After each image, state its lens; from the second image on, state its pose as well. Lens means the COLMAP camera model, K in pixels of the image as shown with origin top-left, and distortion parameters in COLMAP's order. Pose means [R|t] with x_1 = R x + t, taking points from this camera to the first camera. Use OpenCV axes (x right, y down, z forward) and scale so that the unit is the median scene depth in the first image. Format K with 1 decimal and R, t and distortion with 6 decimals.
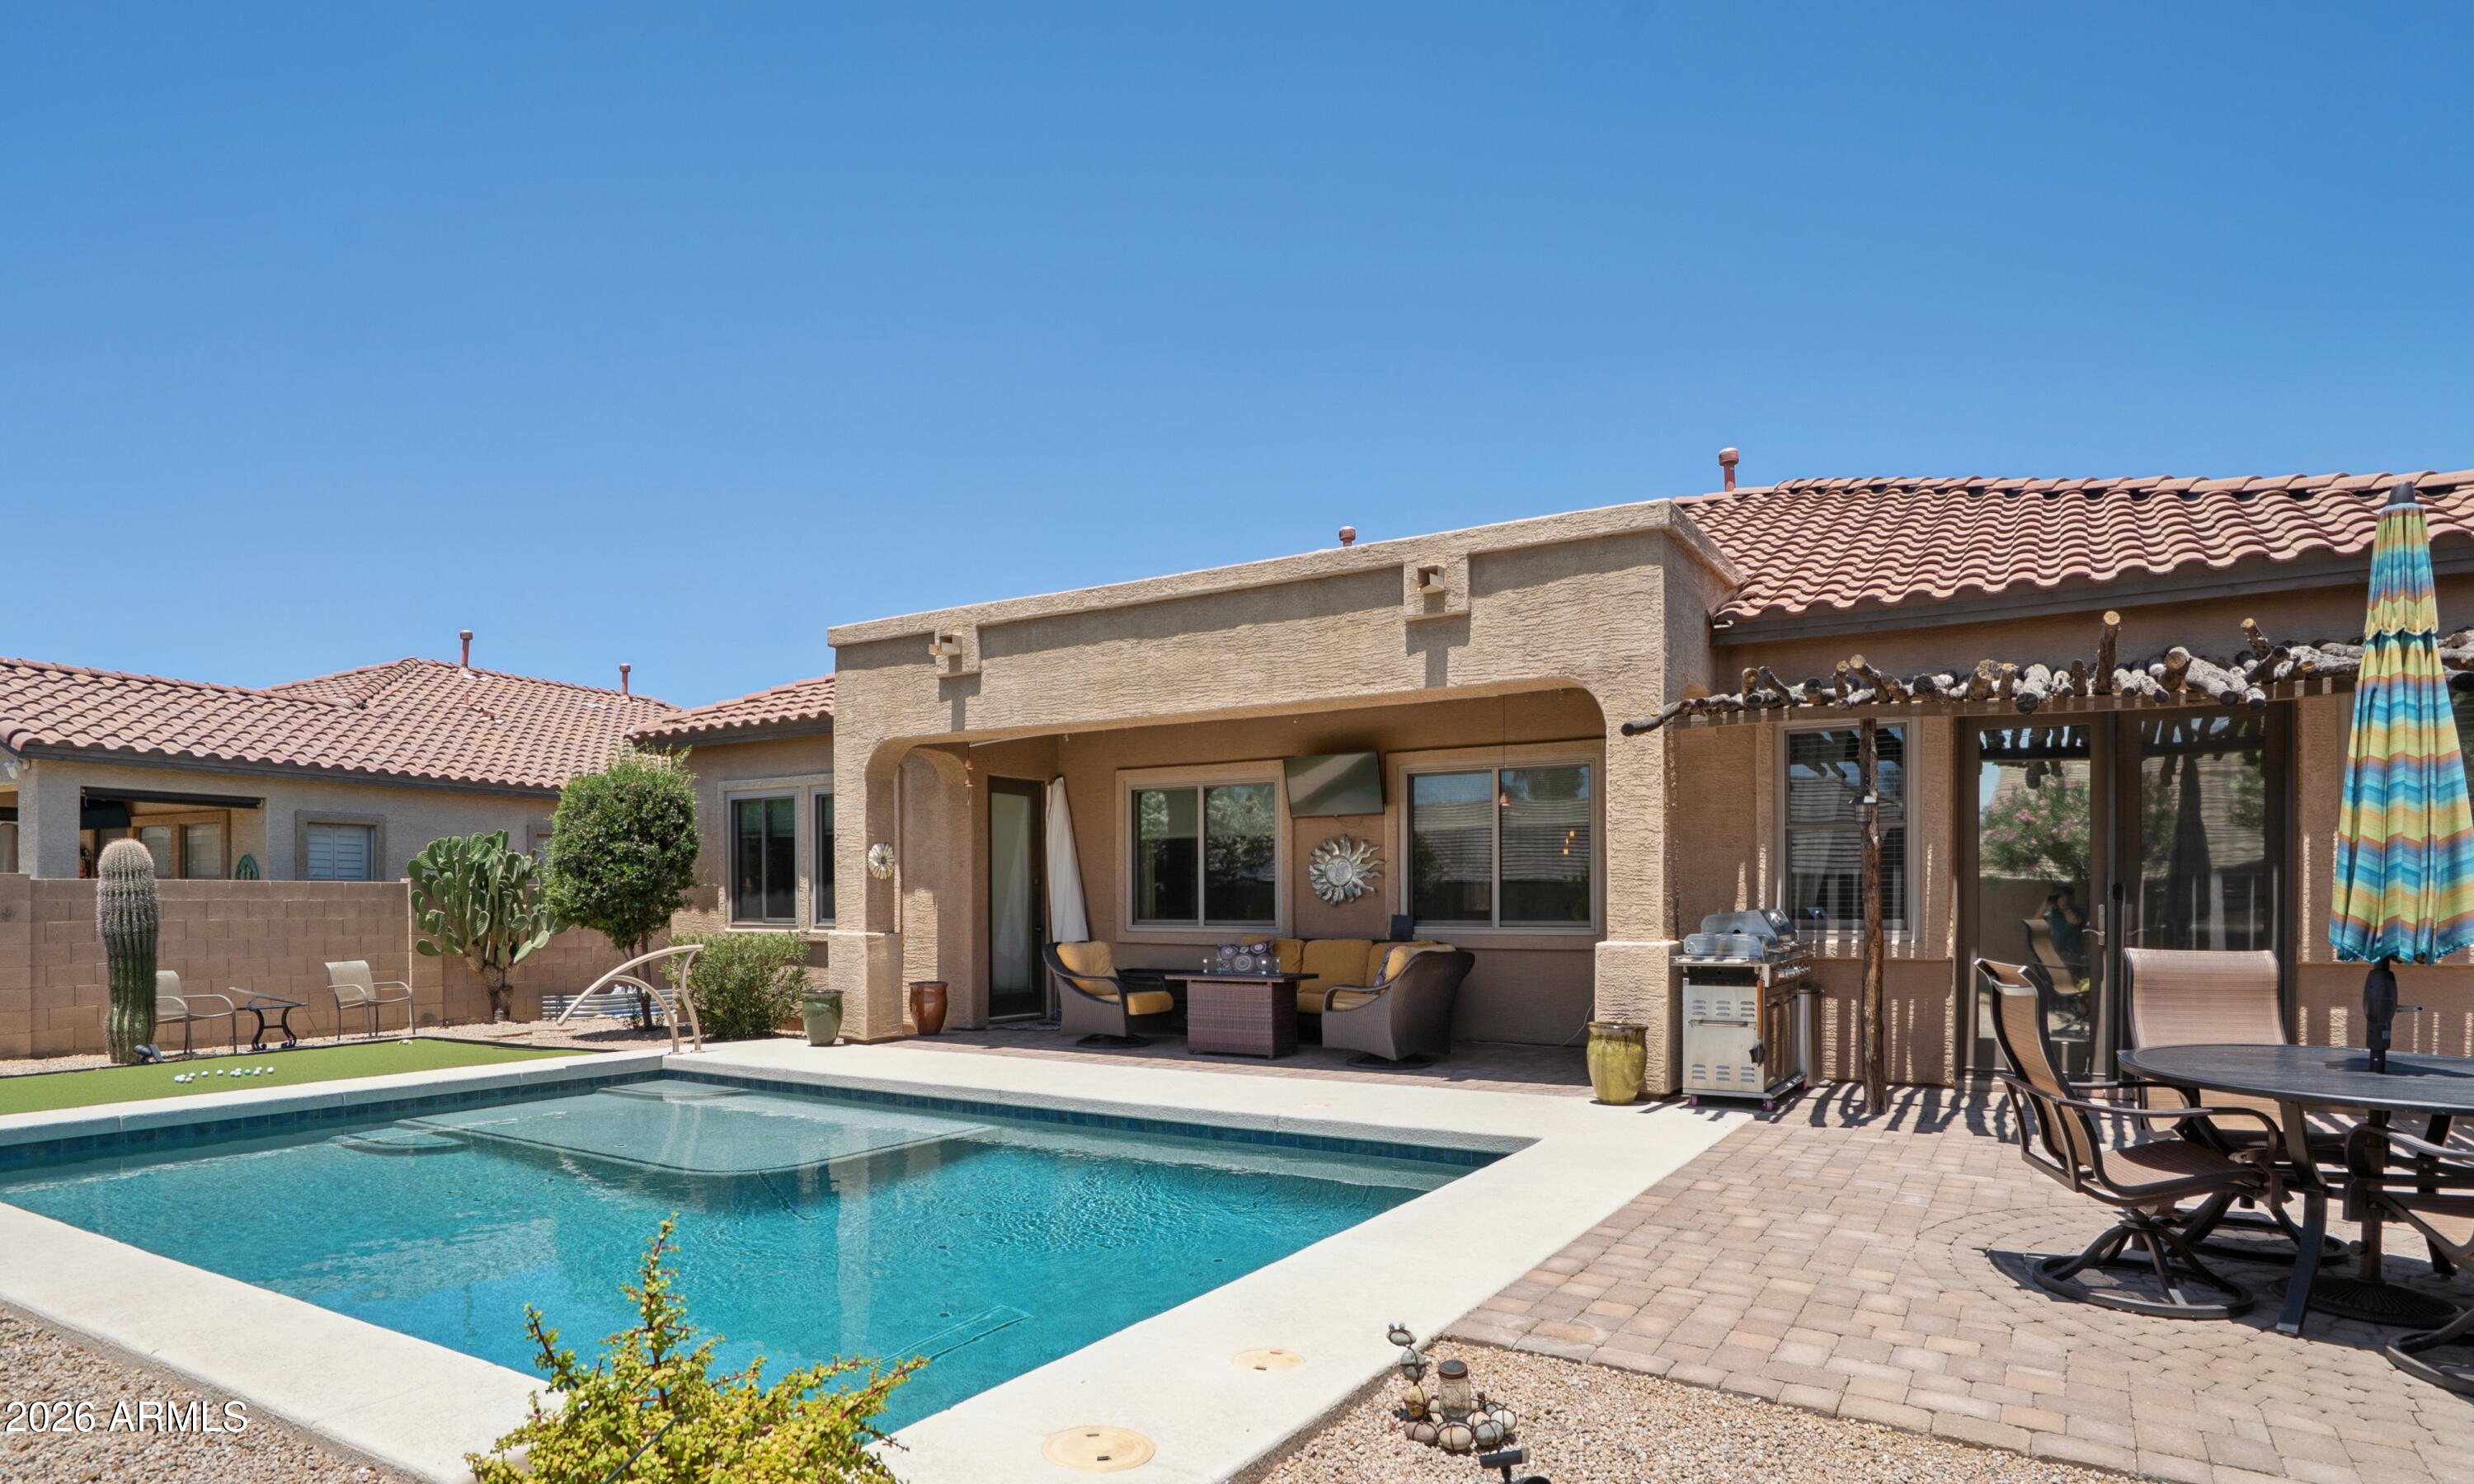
lens RADIAL K [[1365.1, 0, 1238.1], [0, 1365.1, 916.6], [0, 0, 1]] dist [-0.024347, 0.005629]
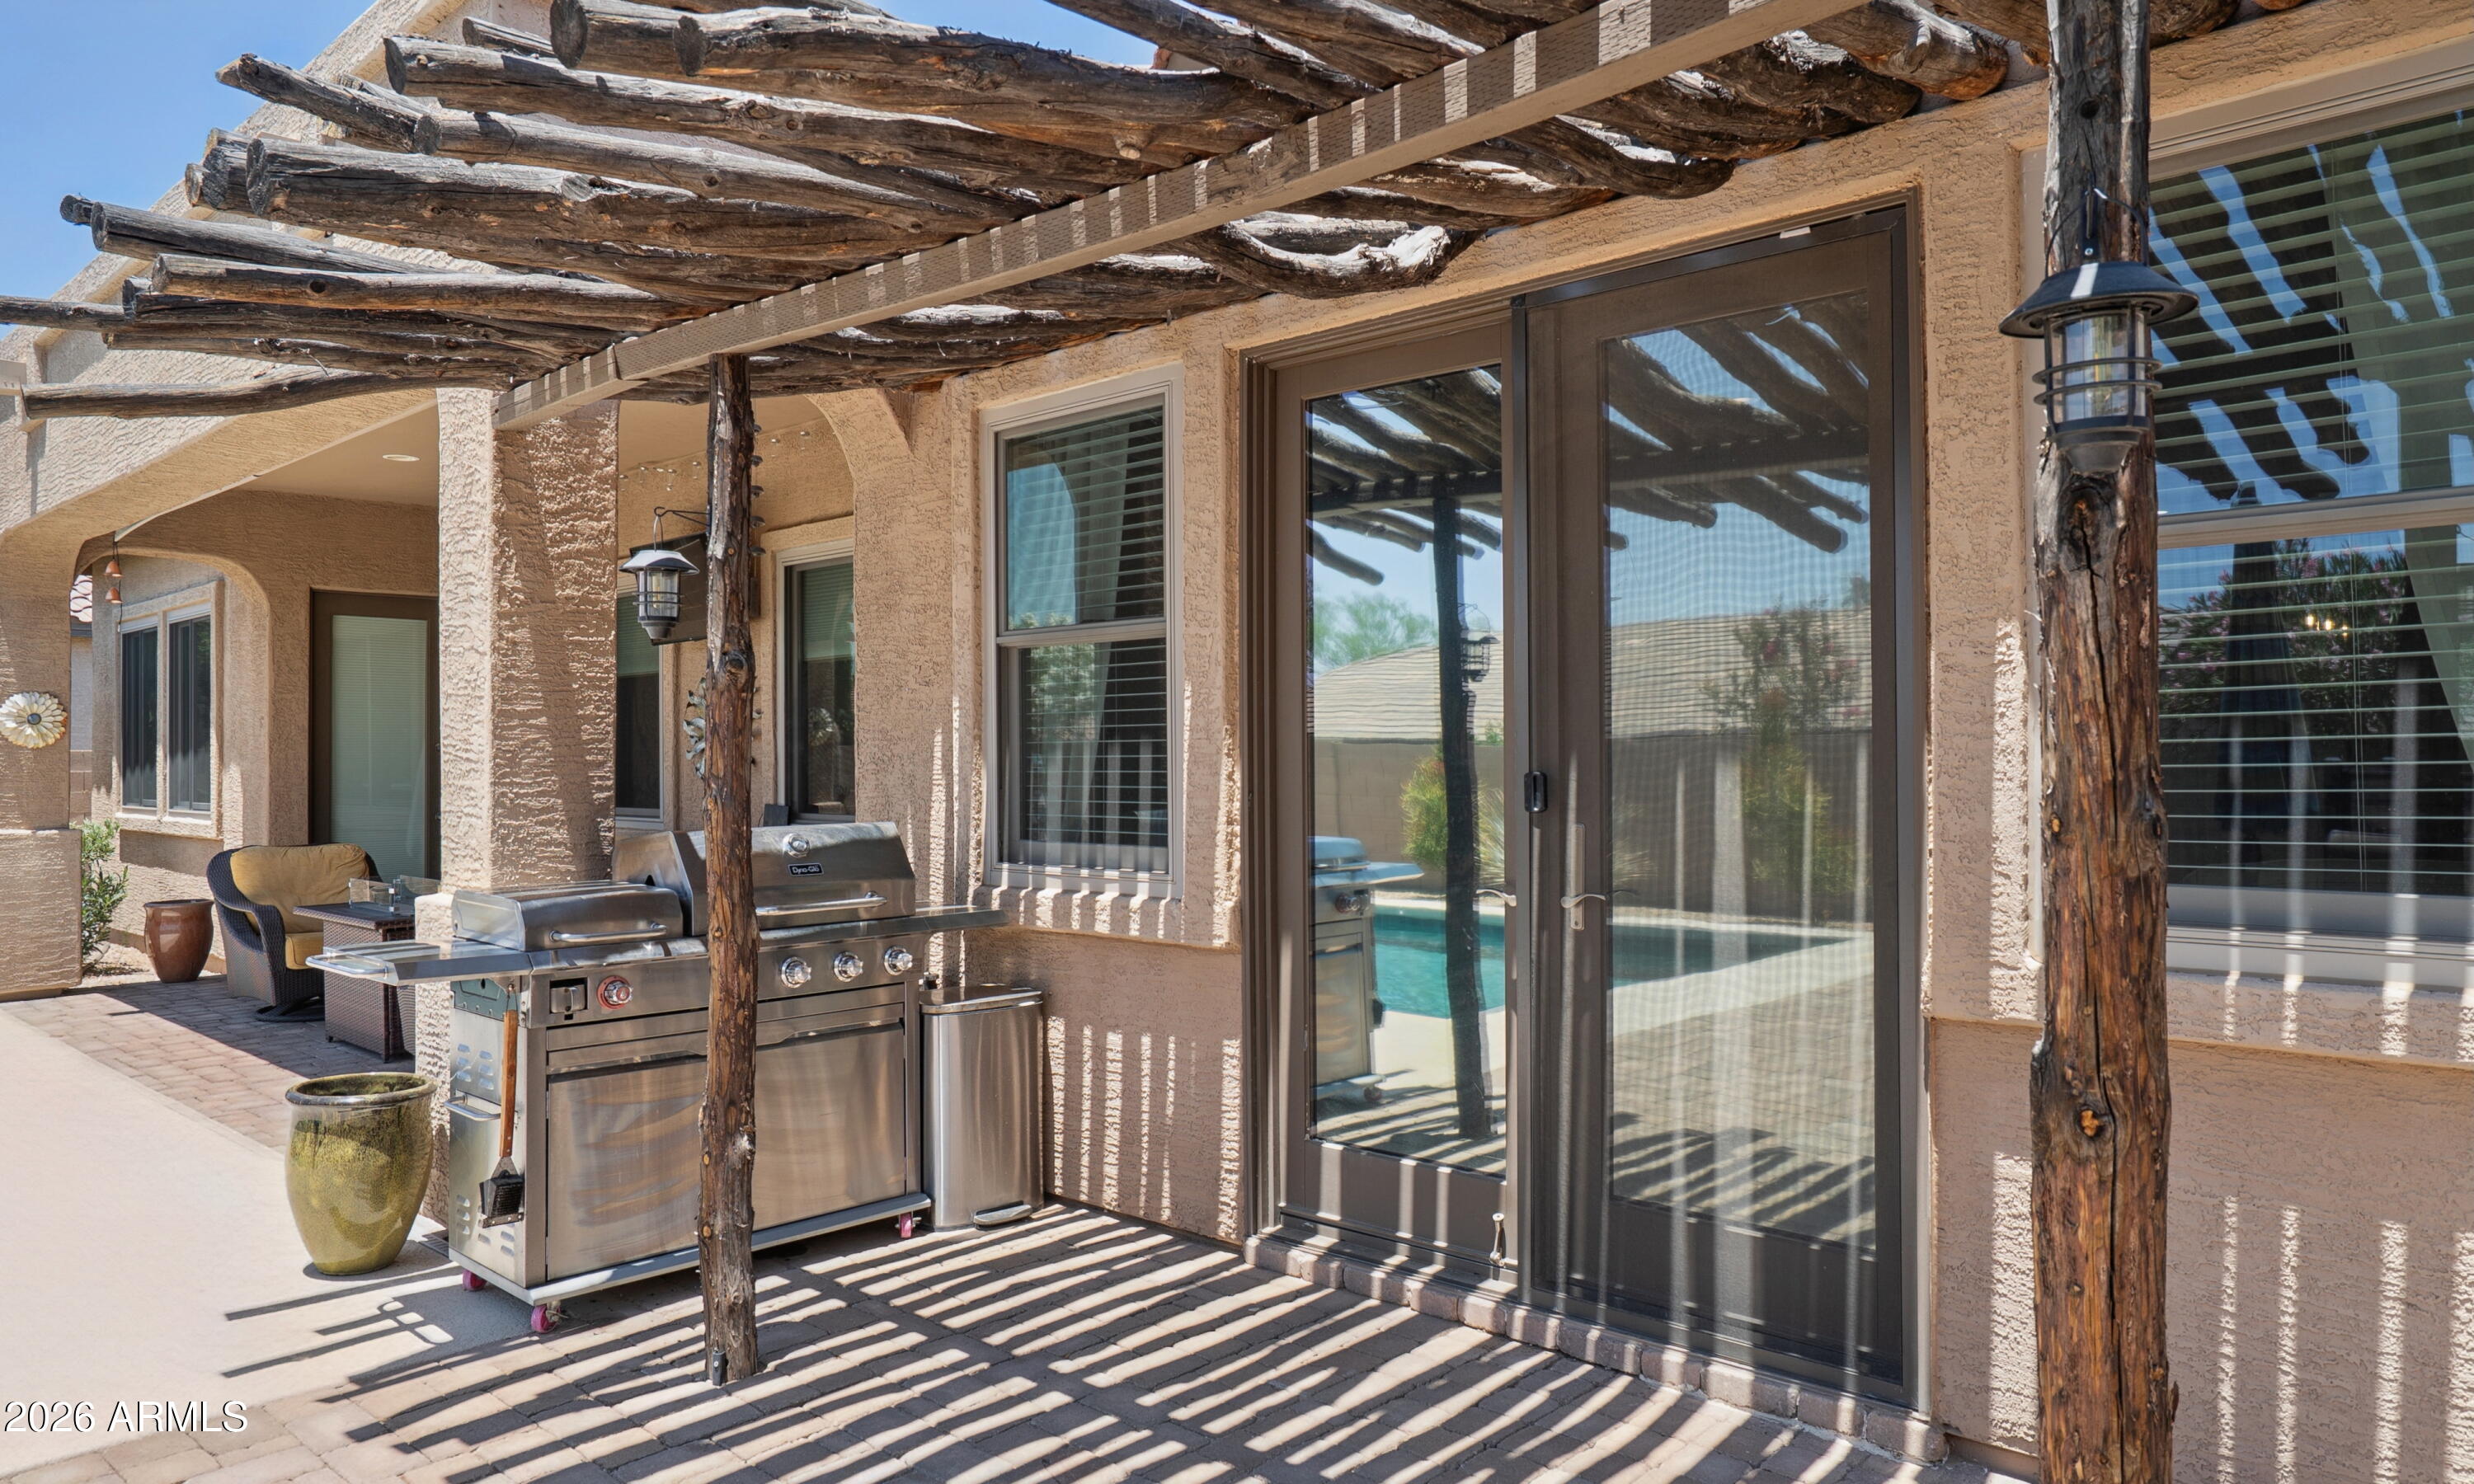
lens RADIAL K [[1576.0, 0, 1253.0], [0, 1576.0, 727.8], [0, 0, 1]] dist [-0.004360, 0.003618]
pose [[0.980876, -0.008529, -0.194446, 0.483092], [0.003545, 0.999657, -0.025966, -0.016376], [0.194601, 0.024780, 0.980569, 0.391367]]
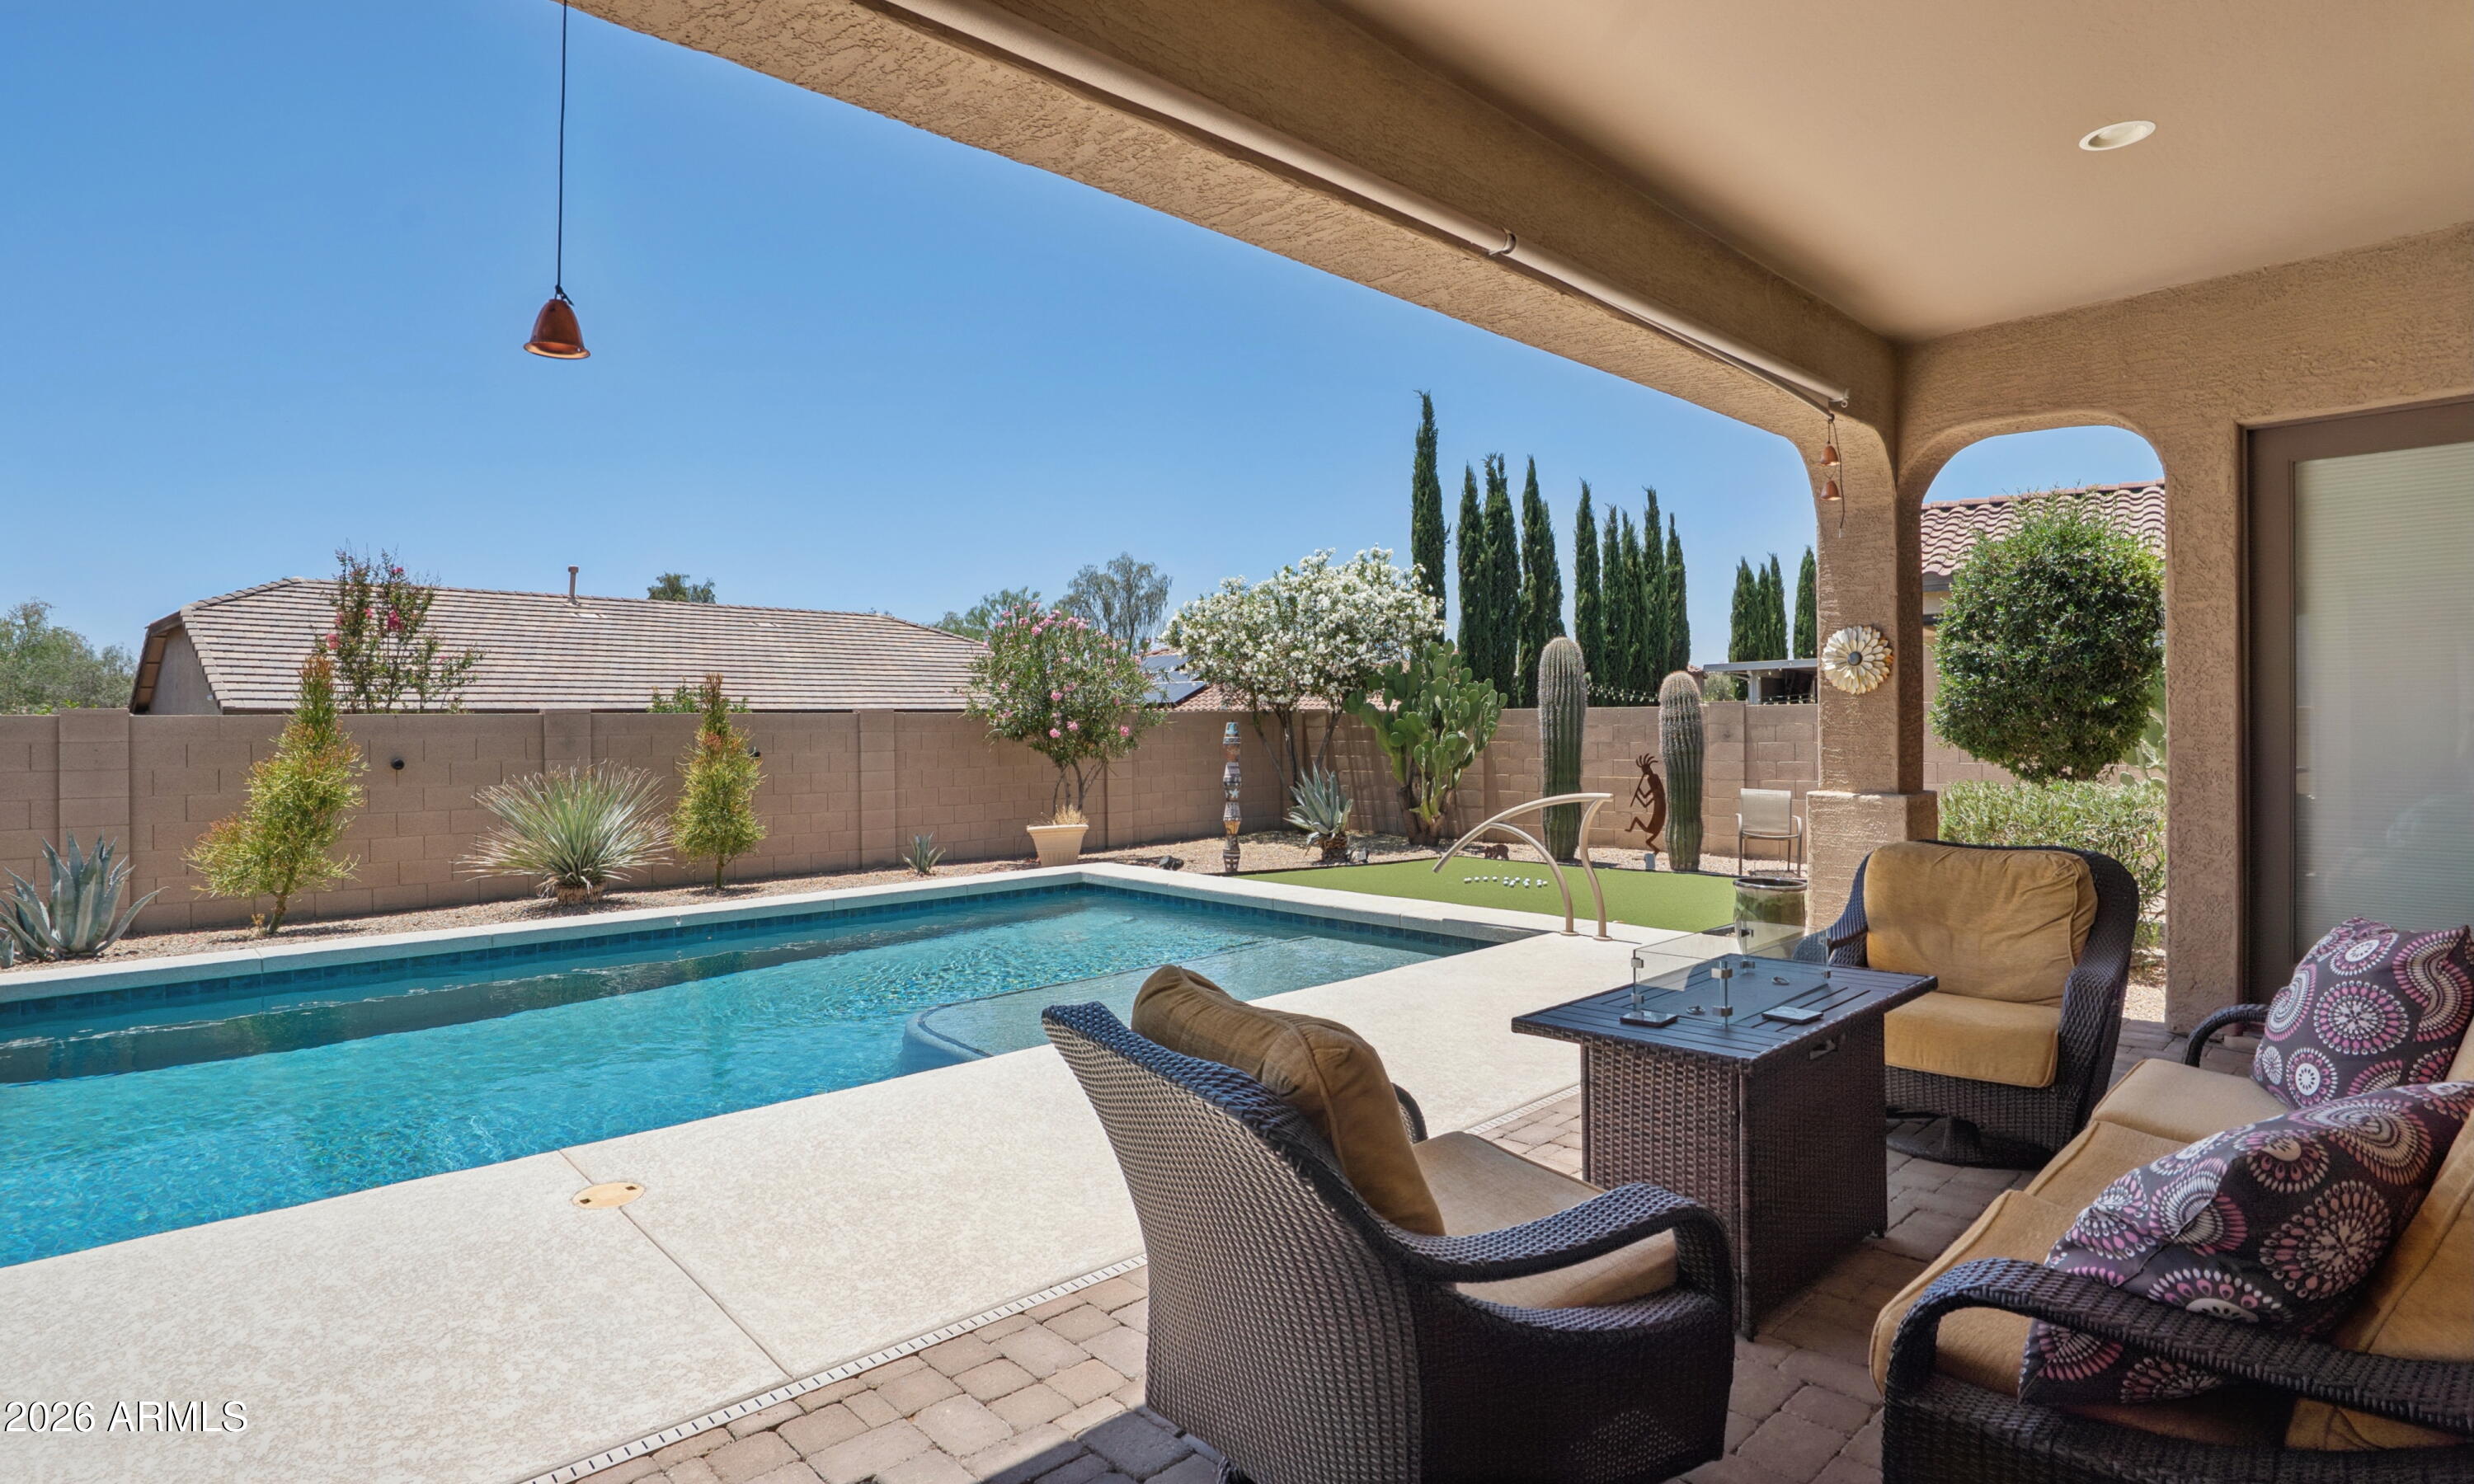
lens RADIAL K [[1243.1, 0, 1230.9], [0, 1243.1, 722.1], [0, 0, 1]] dist [-0.053841, 0.016371]
pose [[-0.265669, 0.003292, -0.964059, 0.286578], [0.001192, 0.999995, 0.003086, -0.019063], [0.964064, -0.000329, -0.265672, 0.934512]]
